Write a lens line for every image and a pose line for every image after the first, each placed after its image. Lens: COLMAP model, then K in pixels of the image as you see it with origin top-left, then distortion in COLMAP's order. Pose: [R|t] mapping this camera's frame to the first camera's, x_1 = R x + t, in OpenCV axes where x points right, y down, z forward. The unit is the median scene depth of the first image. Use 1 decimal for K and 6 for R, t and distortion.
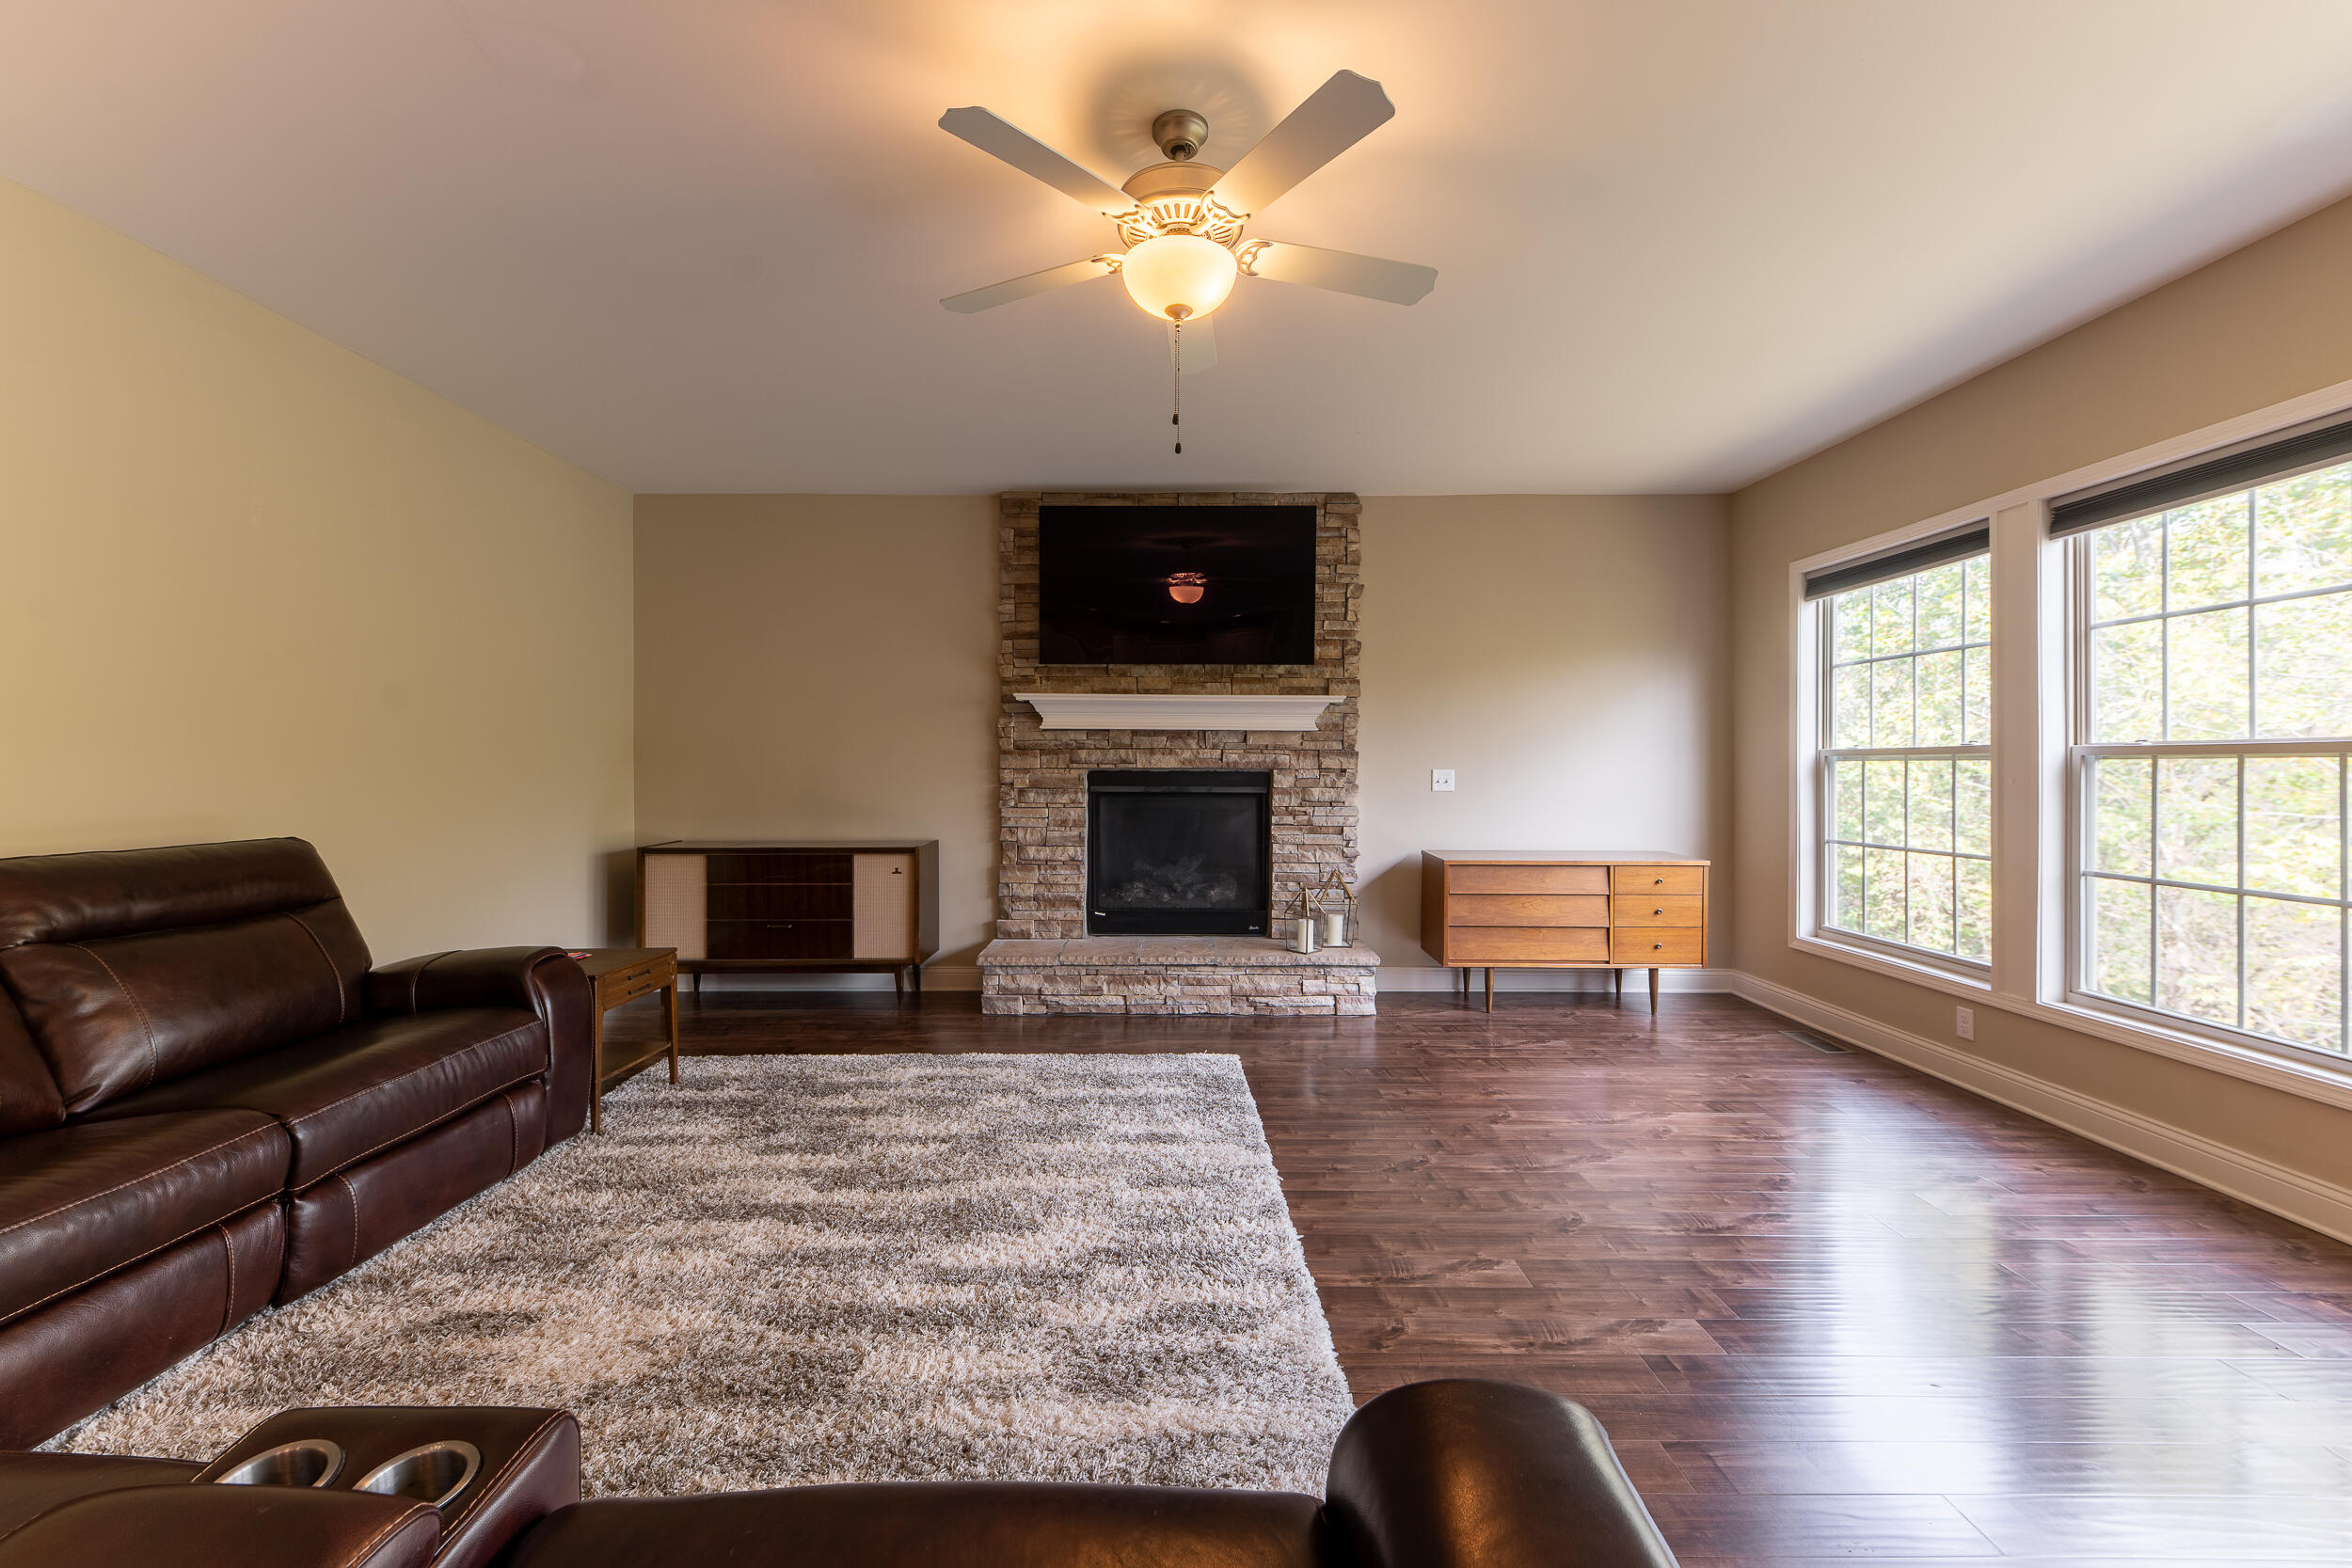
lens RADIAL K [[947.6, 0, 1171.5], [0, 947.6, 770.6], [0, 0, 1]] dist [0.007157, -0.002413]
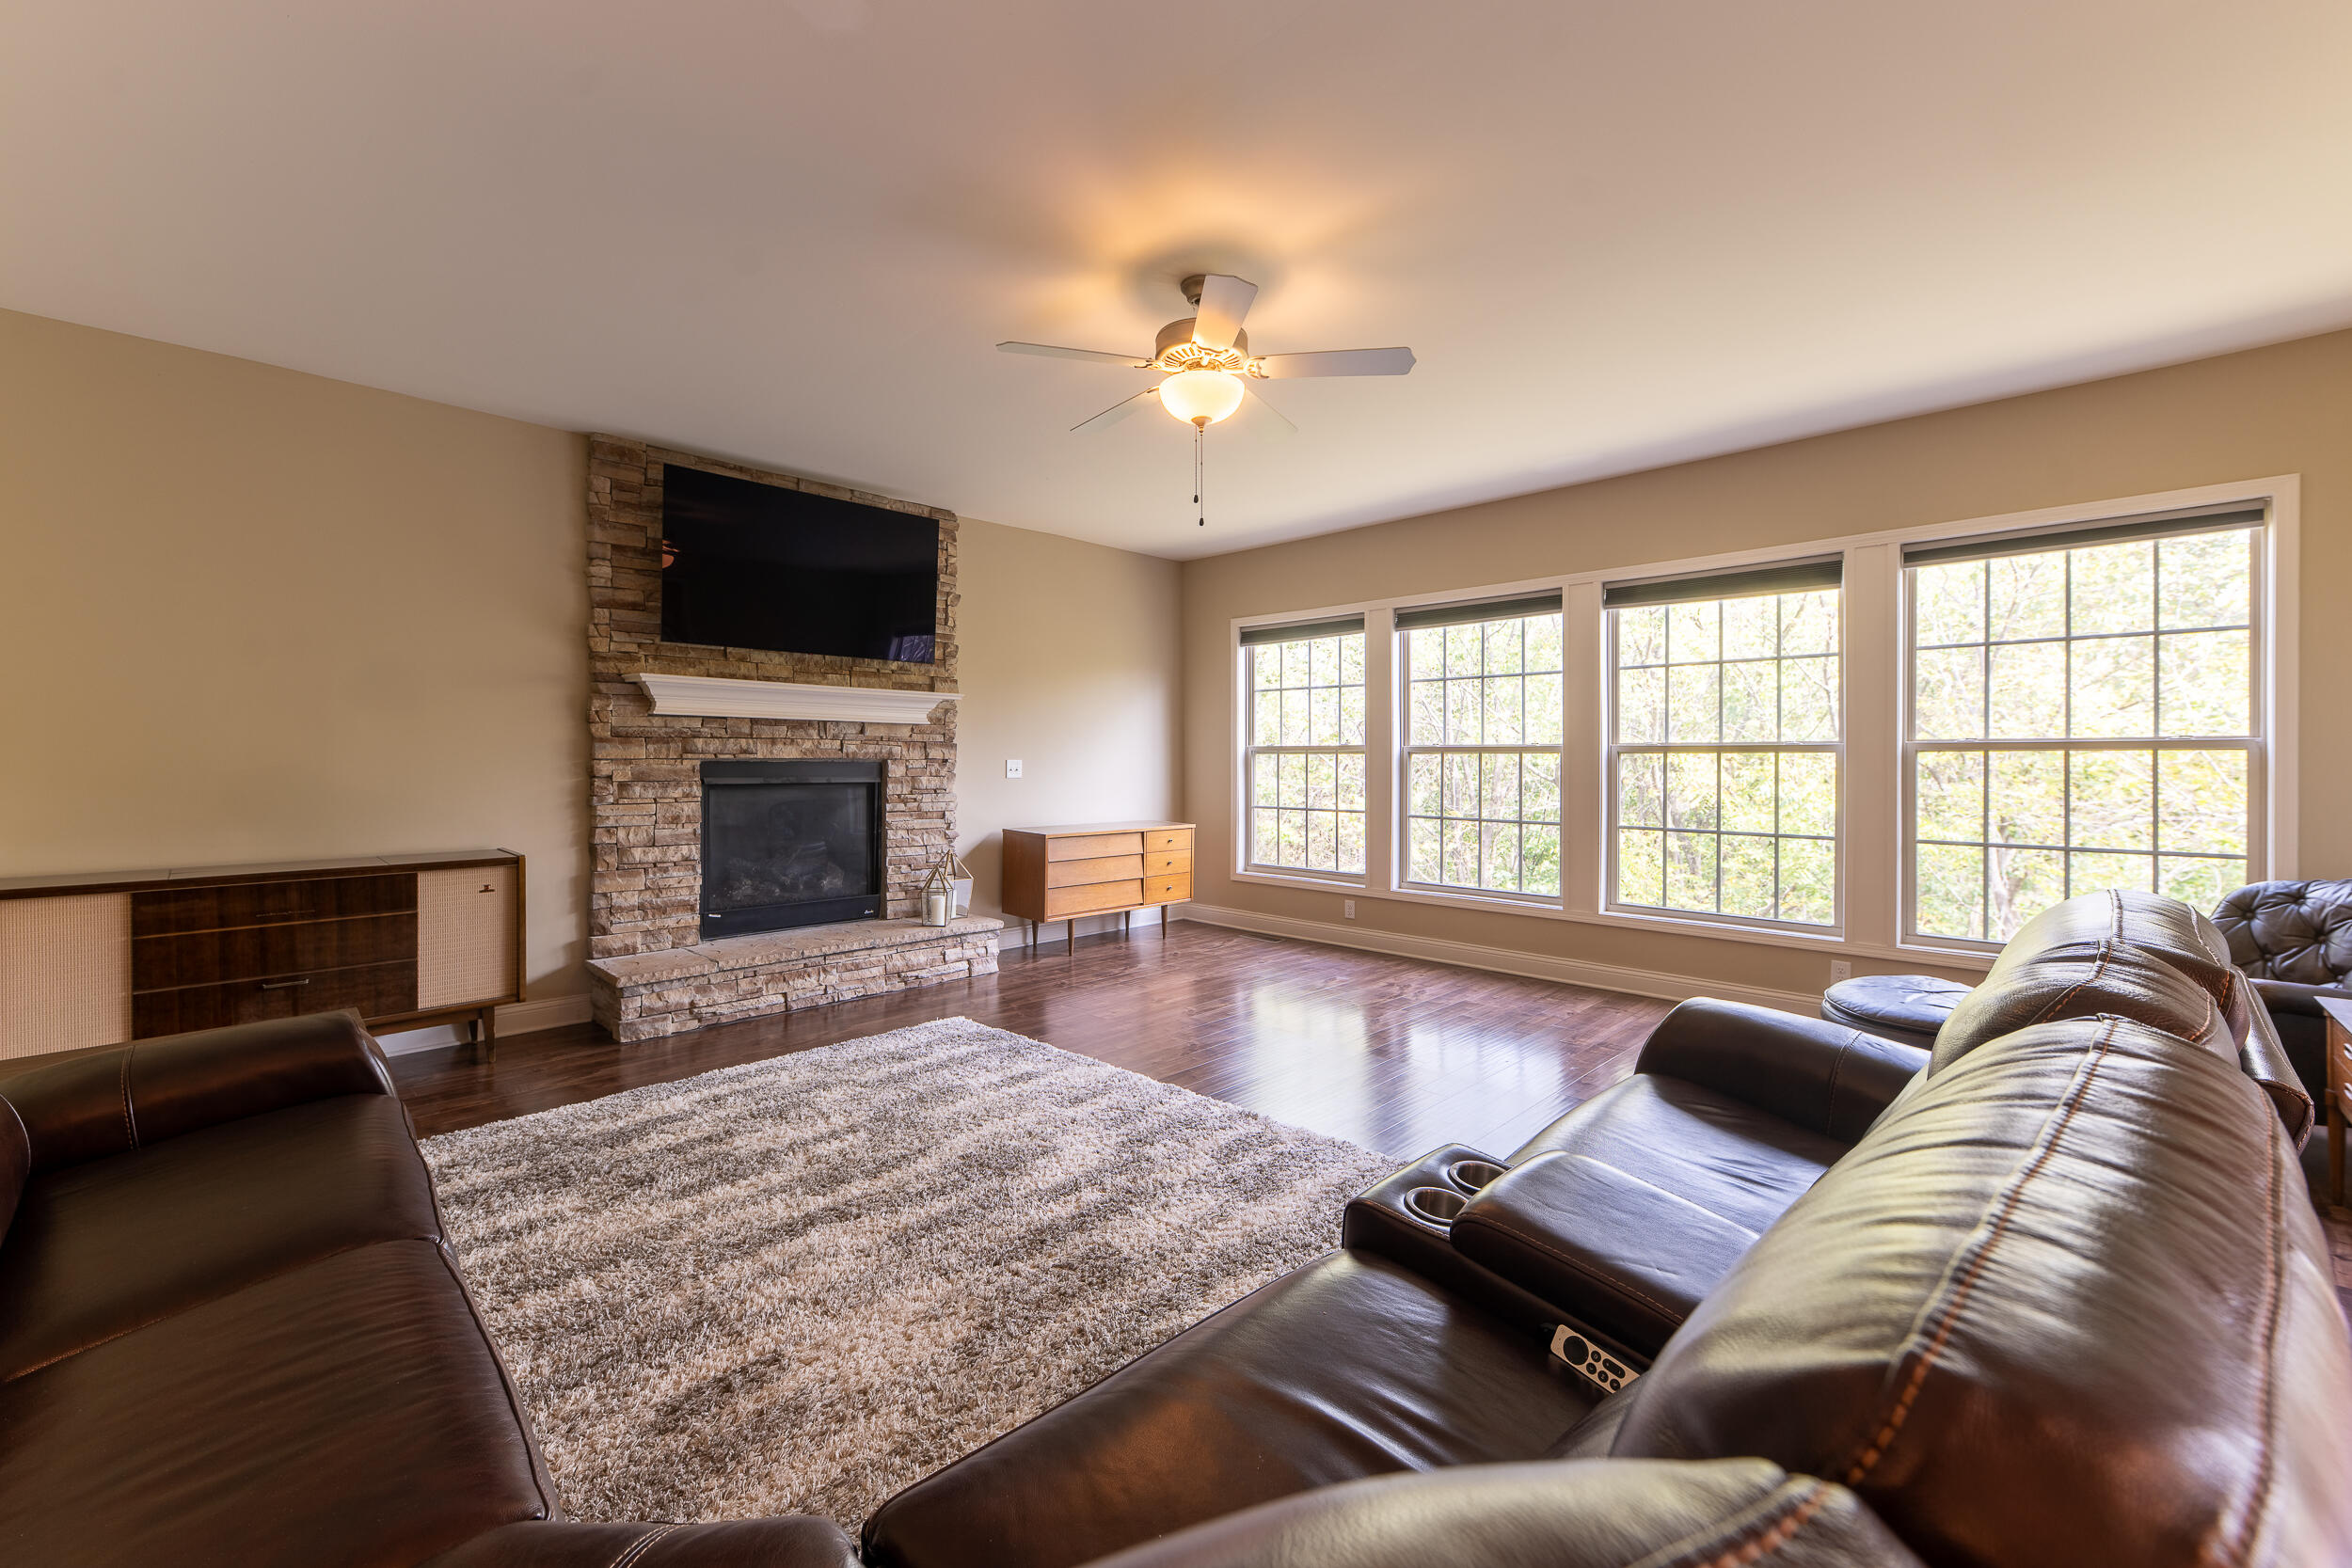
lens RADIAL K [[947.6, 0, 1169.3], [0, 947.6, 767.4], [0, 0, 1]] dist [0.007157, -0.002413]
pose [[0.699206, -0.006032, 0.714895, -0.466406], [0.001668, 0.999975, 0.006806, 0.000587], [-0.714918, -0.003567, 0.699199, 0.041172]]
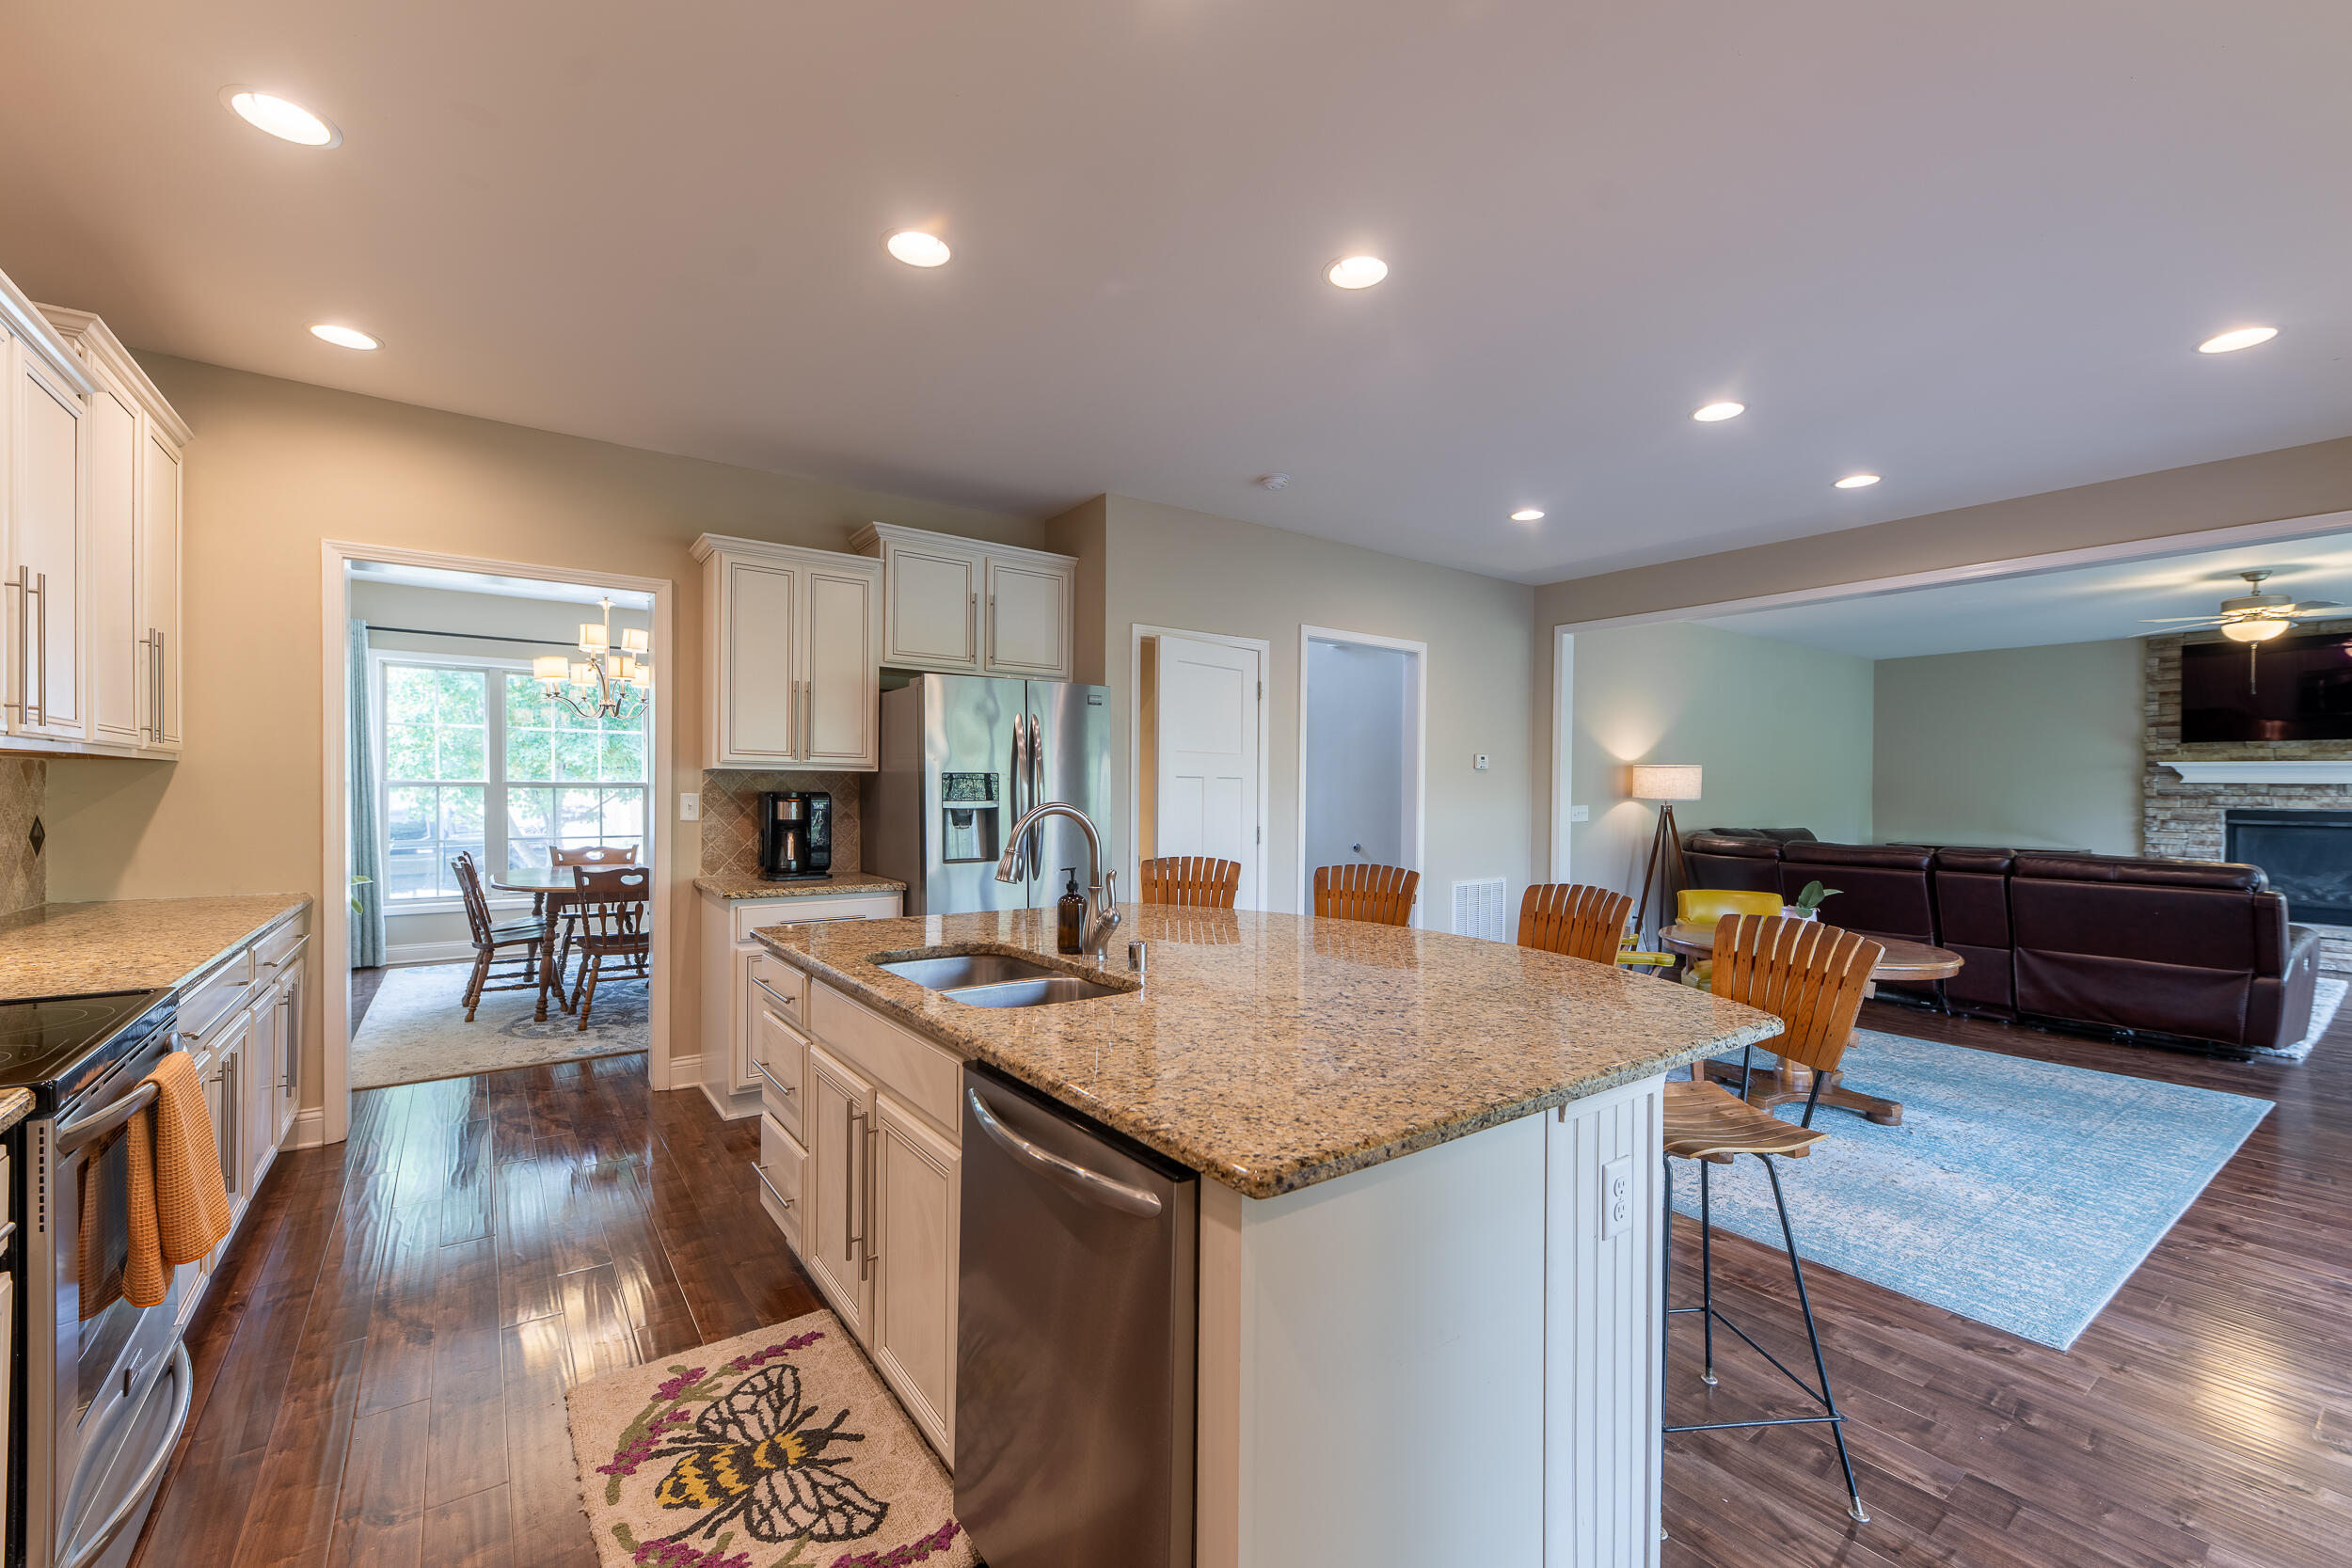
lens RADIAL K [[947.6, 0, 1171.2], [0, 947.6, 791.4], [0, 0, 1]] dist [0.007157, -0.002413]
pose [[0.571497, 0.008132, -0.820564, 0.221706], [-0.016068, 0.999870, -0.001281, -0.000259], [0.820447, 0.013917, 0.571553, -1.412201]]
